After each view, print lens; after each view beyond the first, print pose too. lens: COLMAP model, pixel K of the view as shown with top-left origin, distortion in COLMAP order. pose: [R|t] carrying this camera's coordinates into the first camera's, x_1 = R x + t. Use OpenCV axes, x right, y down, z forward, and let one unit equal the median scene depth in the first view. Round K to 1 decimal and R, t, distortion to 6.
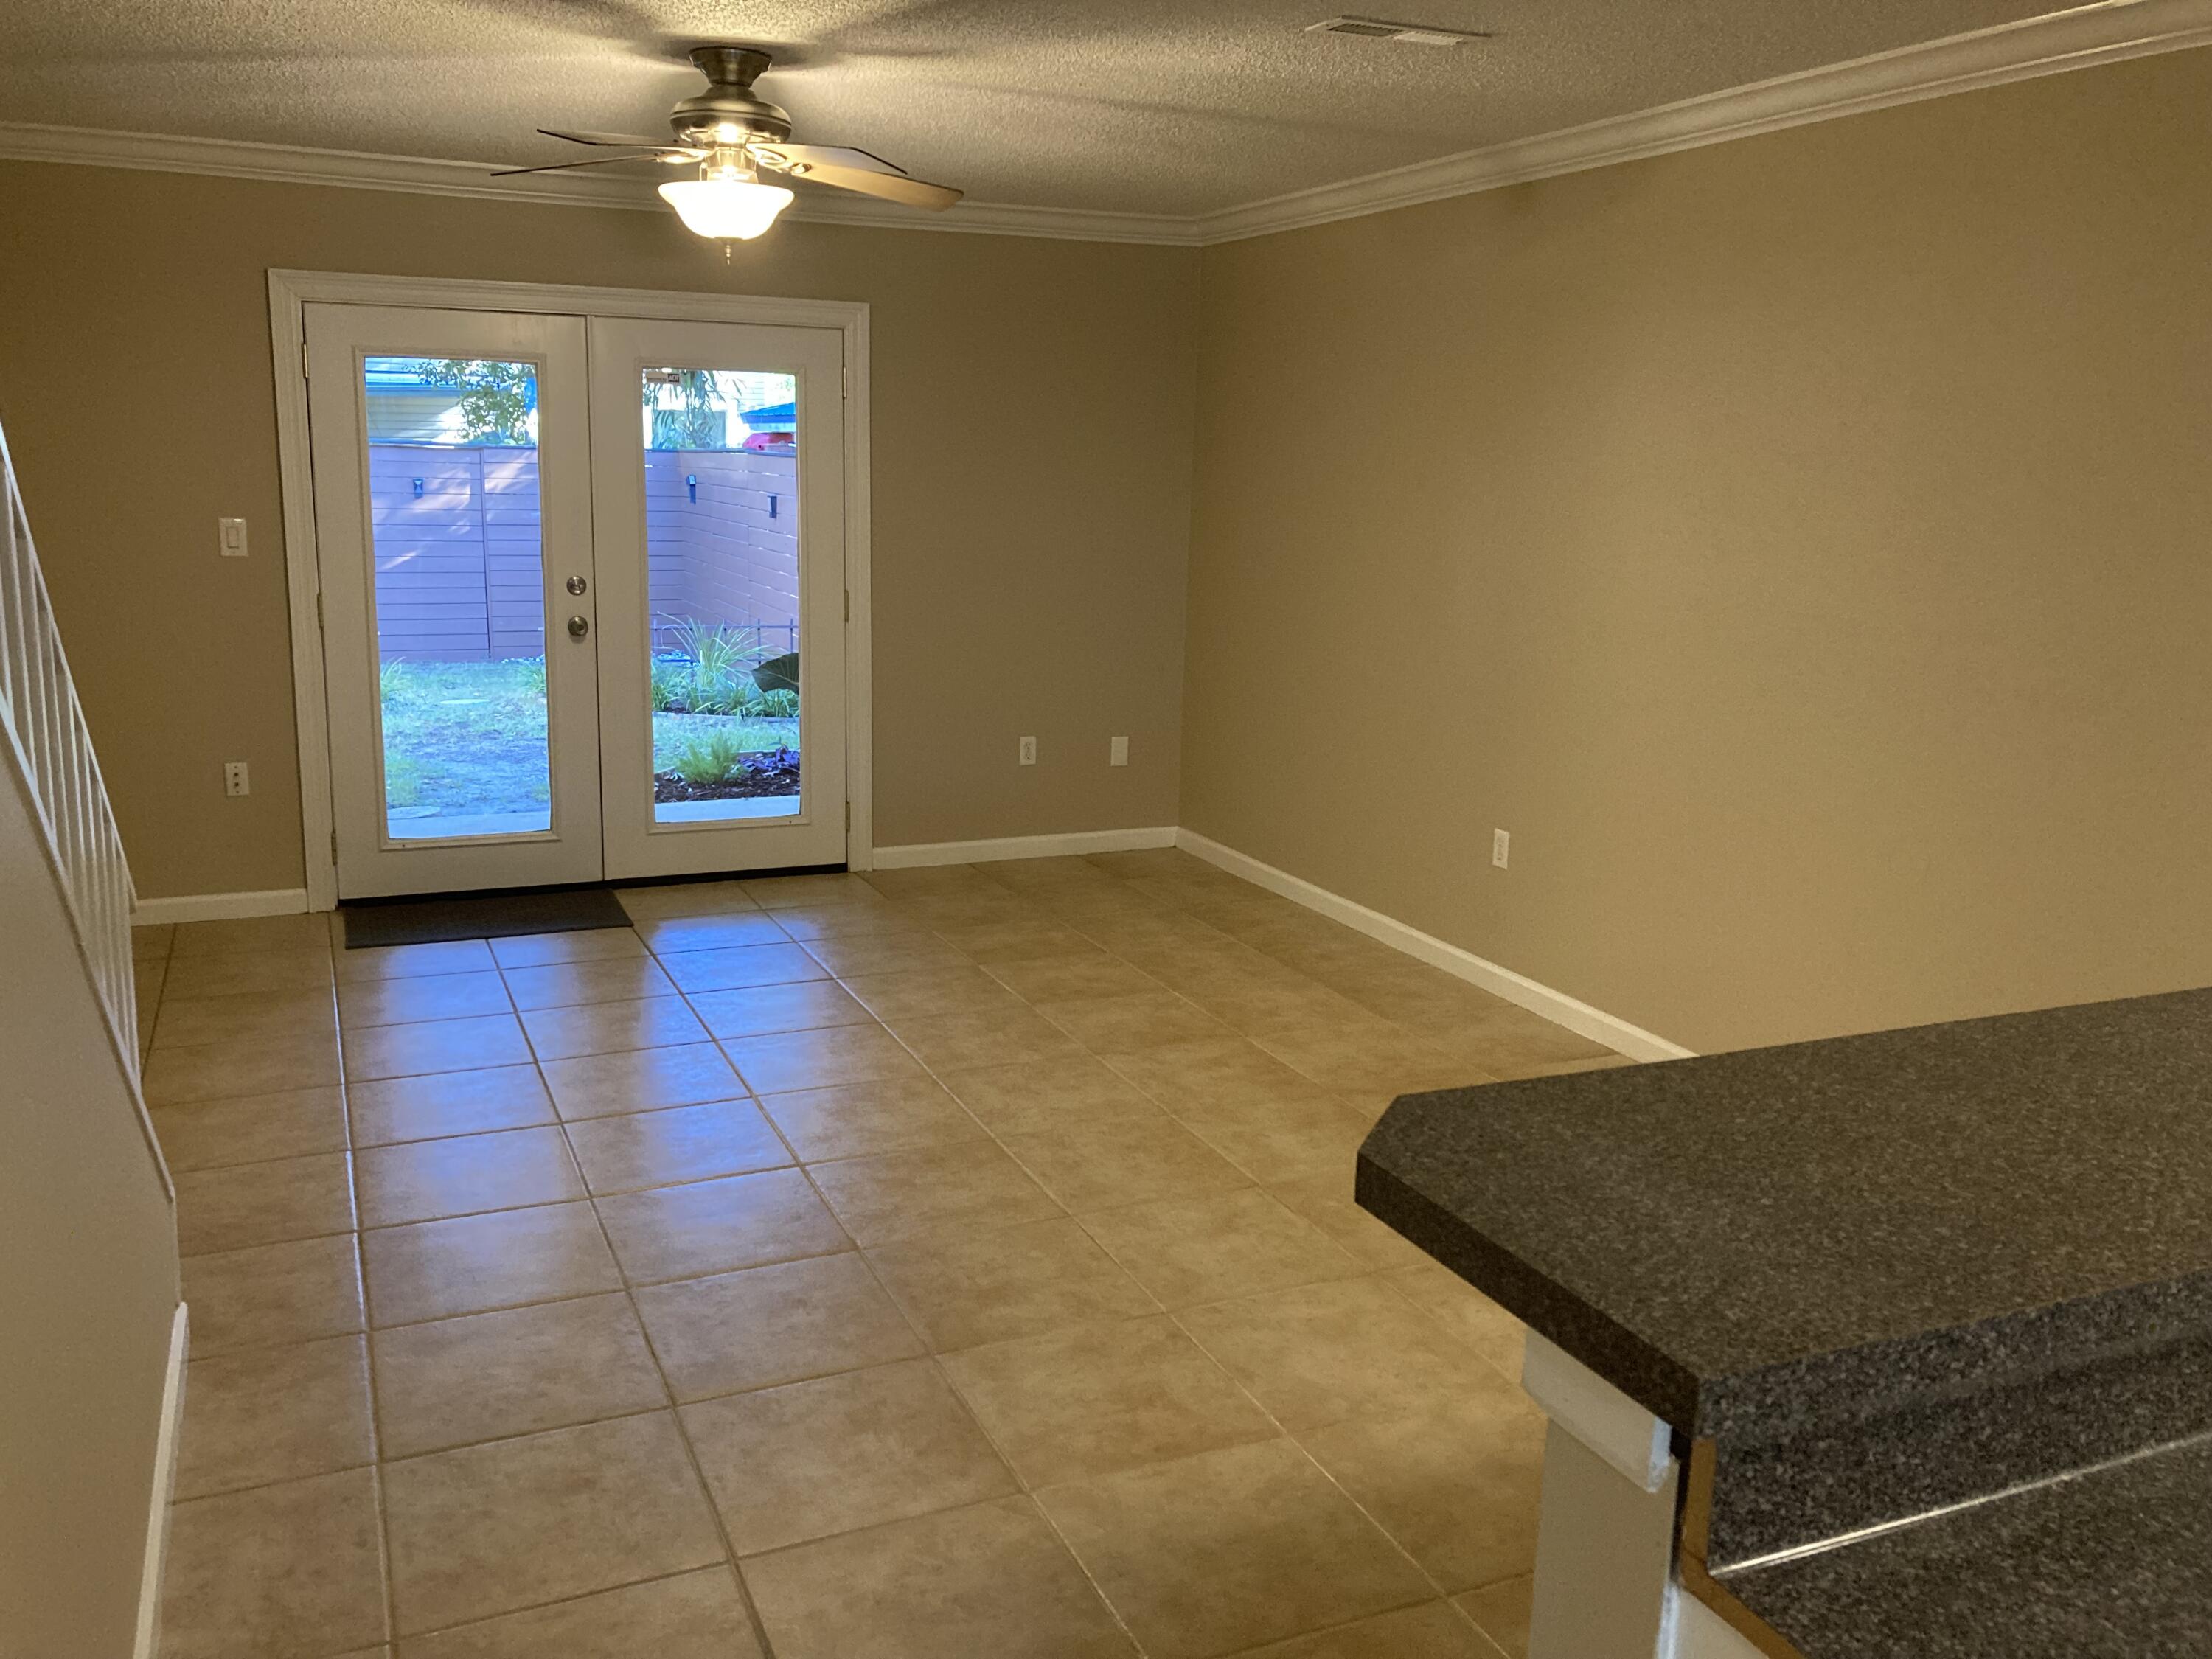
lens RADIAL K [[1808.4, 0, 1098.9], [0, 1808.4, 826.9], [0, 0, 1]] dist [0.086901, -0.018300]
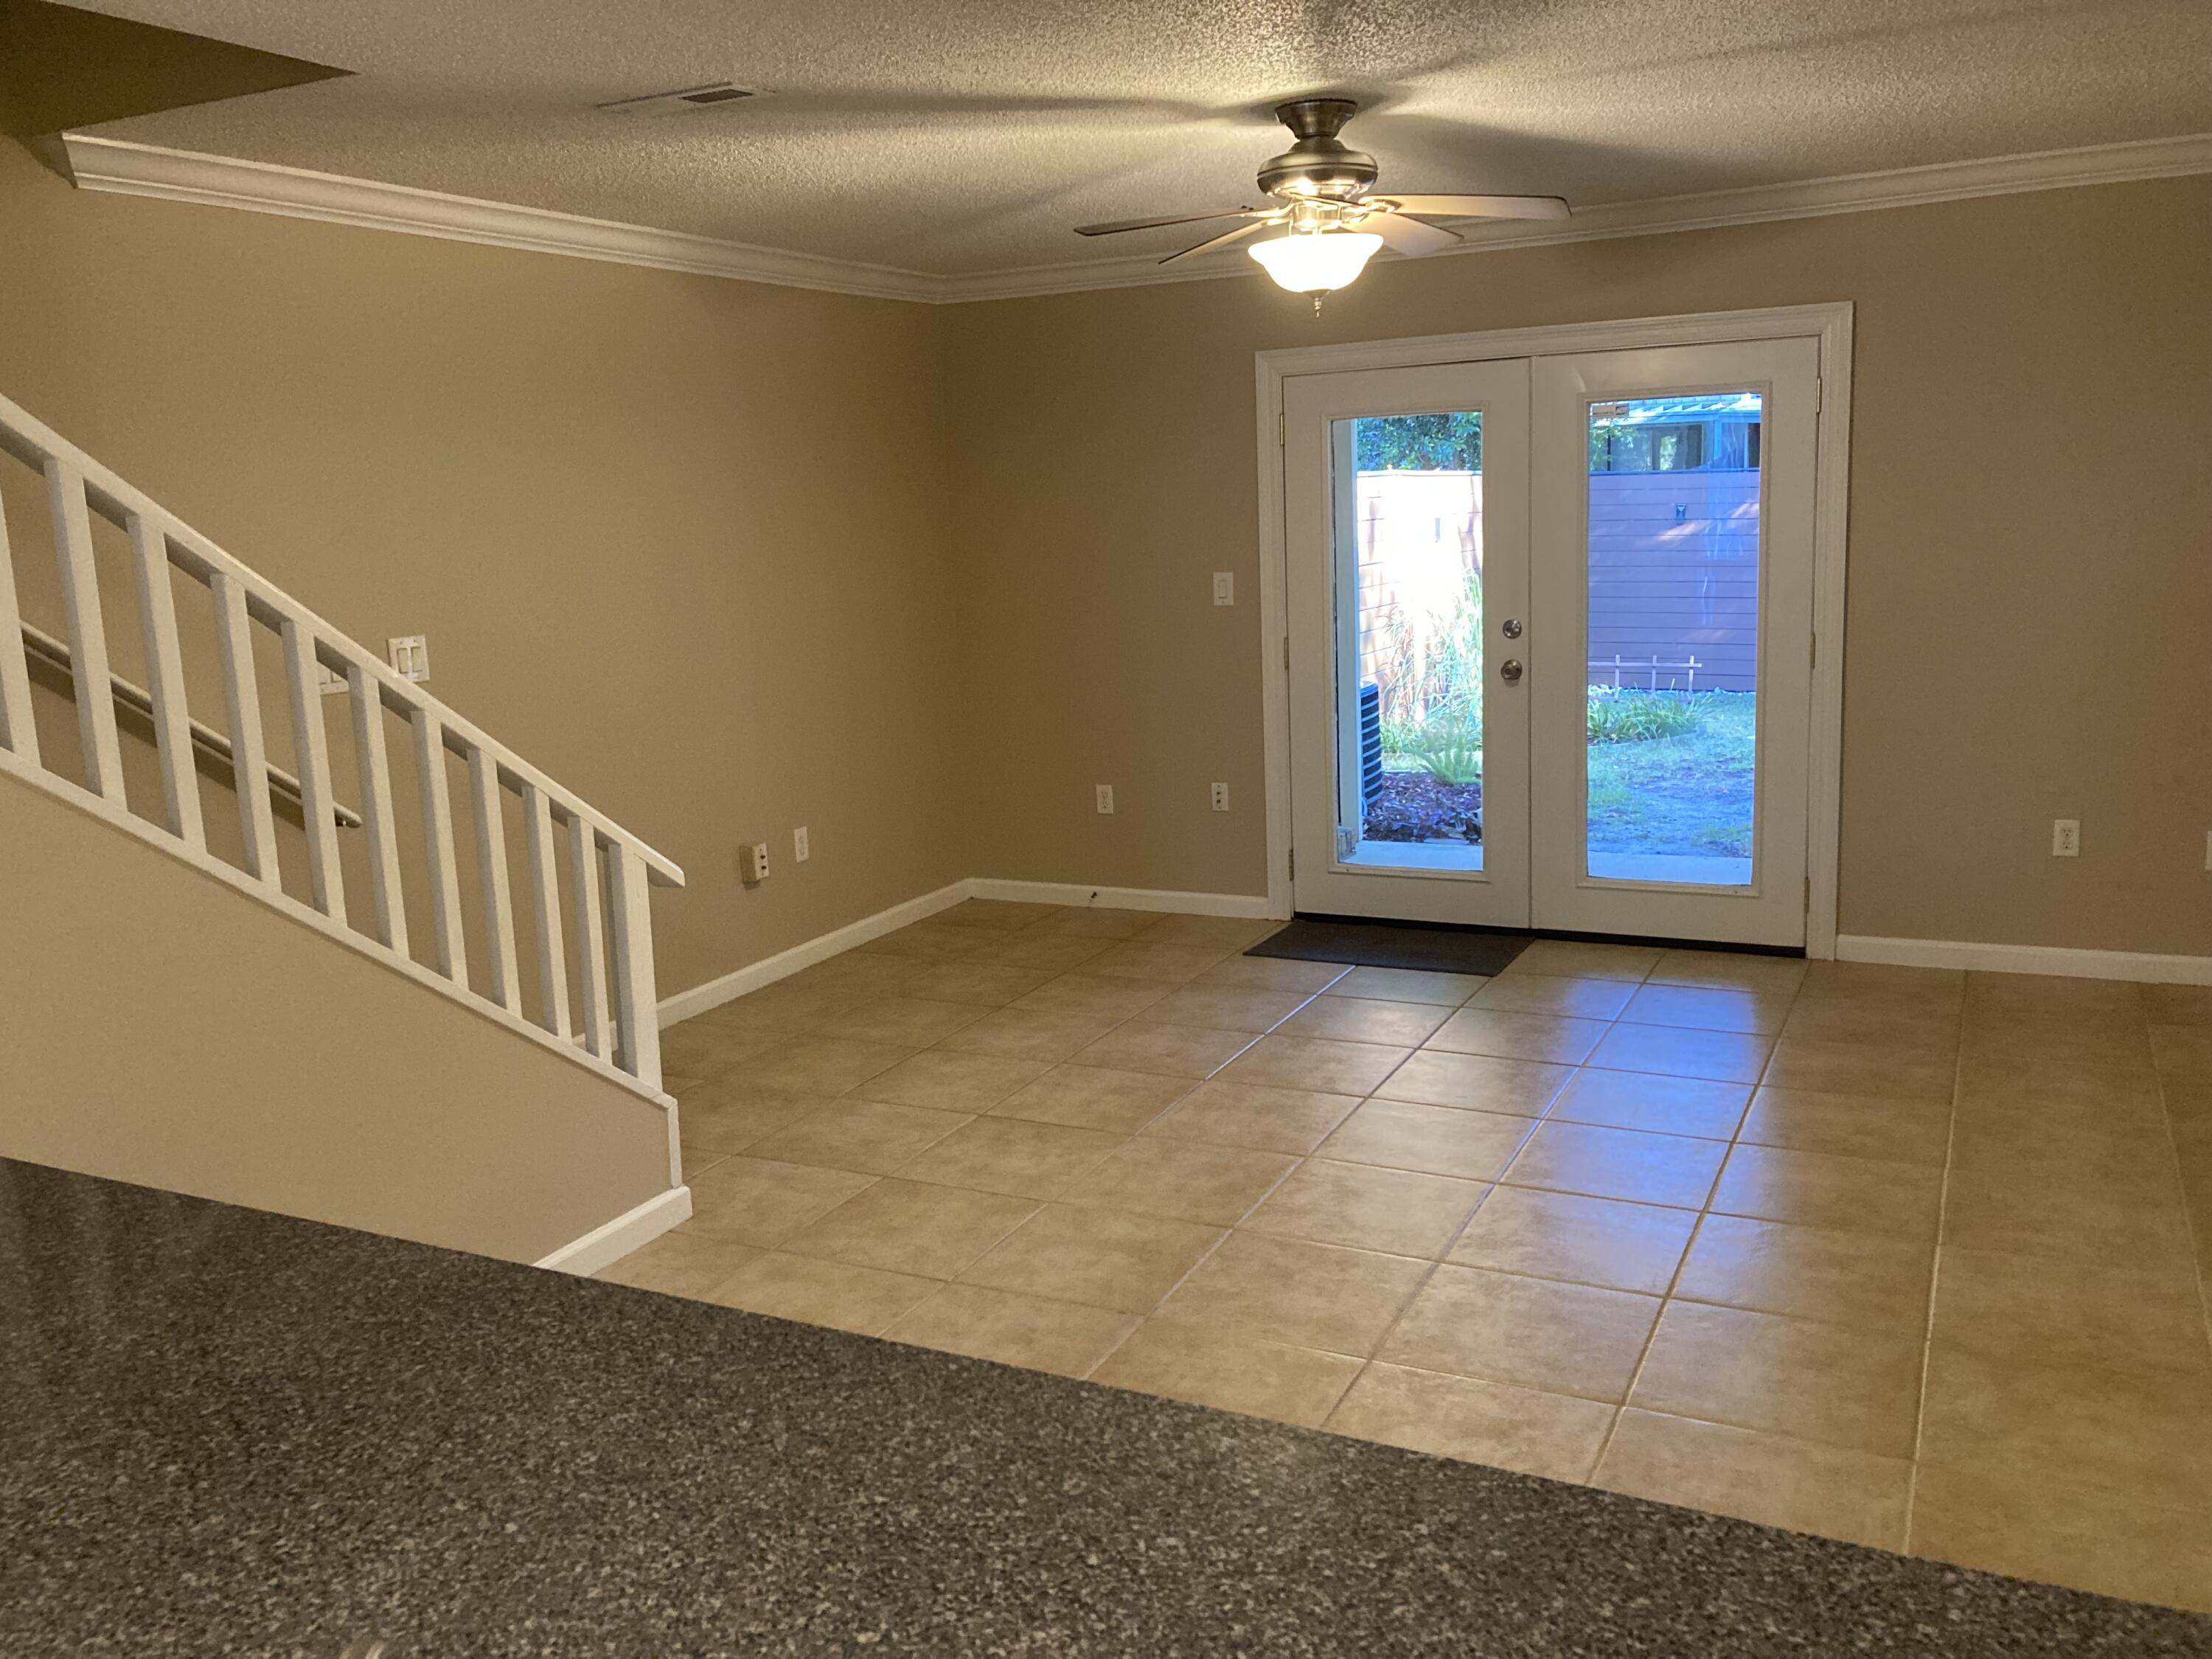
lens RADIAL K [[1824.3, 0, 1103.8], [0, 1824.3, 822.8], [0, 0, 1]] dist [0.046122, -0.046181]
pose [[0.634002, 0.089339, -0.768154, 0.369508], [-0.101760, 0.994305, 0.031653, -0.038708], [0.766607, 0.058099, 0.639483, 0.211374]]
